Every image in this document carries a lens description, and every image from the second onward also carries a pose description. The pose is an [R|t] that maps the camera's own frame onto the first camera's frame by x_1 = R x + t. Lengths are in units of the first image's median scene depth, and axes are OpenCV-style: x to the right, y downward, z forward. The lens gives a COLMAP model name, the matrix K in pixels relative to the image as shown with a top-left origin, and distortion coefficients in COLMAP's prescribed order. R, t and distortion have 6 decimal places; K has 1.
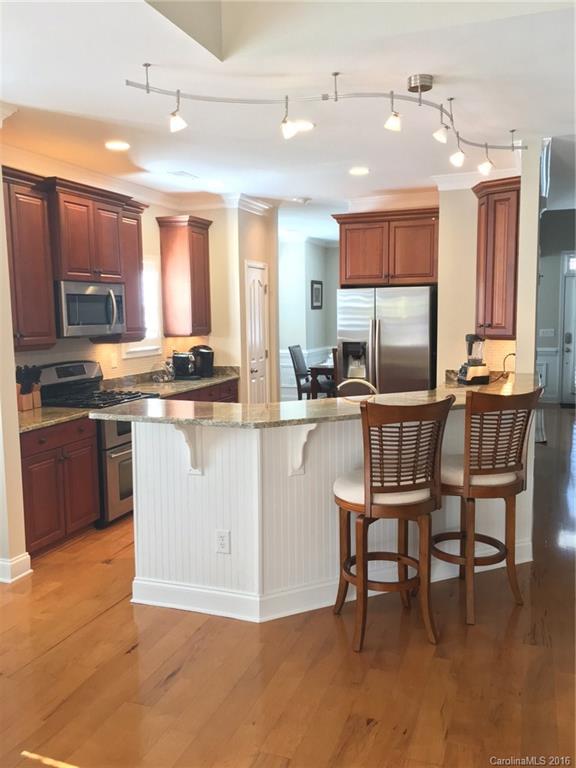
lens RADIAL K [[652.7, 0, 287.7], [0, 652.7, 387.3], [0, 0, 1]] dist [0.033140, -0.041312]
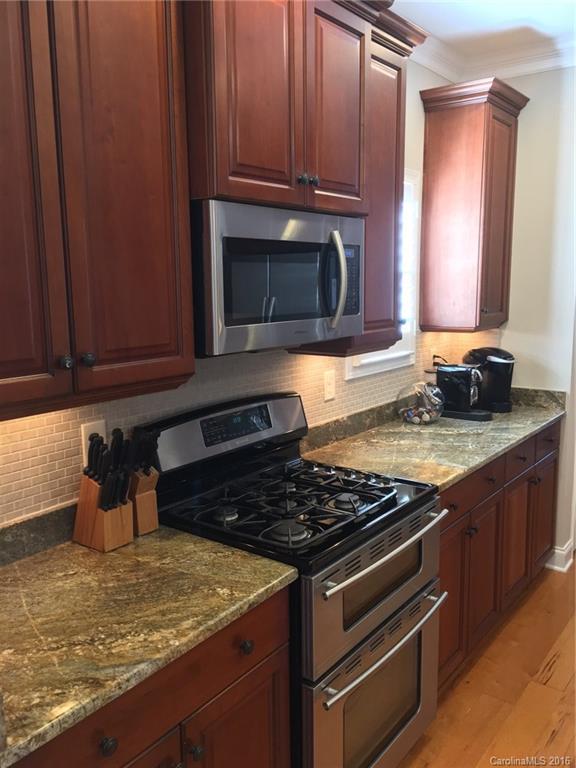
lens RADIAL K [[652.7, 0, 285.0], [0, 652.7, 382.7], [0, 0, 1]] dist [0.033140, -0.041312]
pose [[0.956556, 0.047062, -0.287726, -0.163851], [-0.034811, 0.998262, 0.047552, -0.066815], [0.289464, -0.035470, 0.956531, 0.547764]]
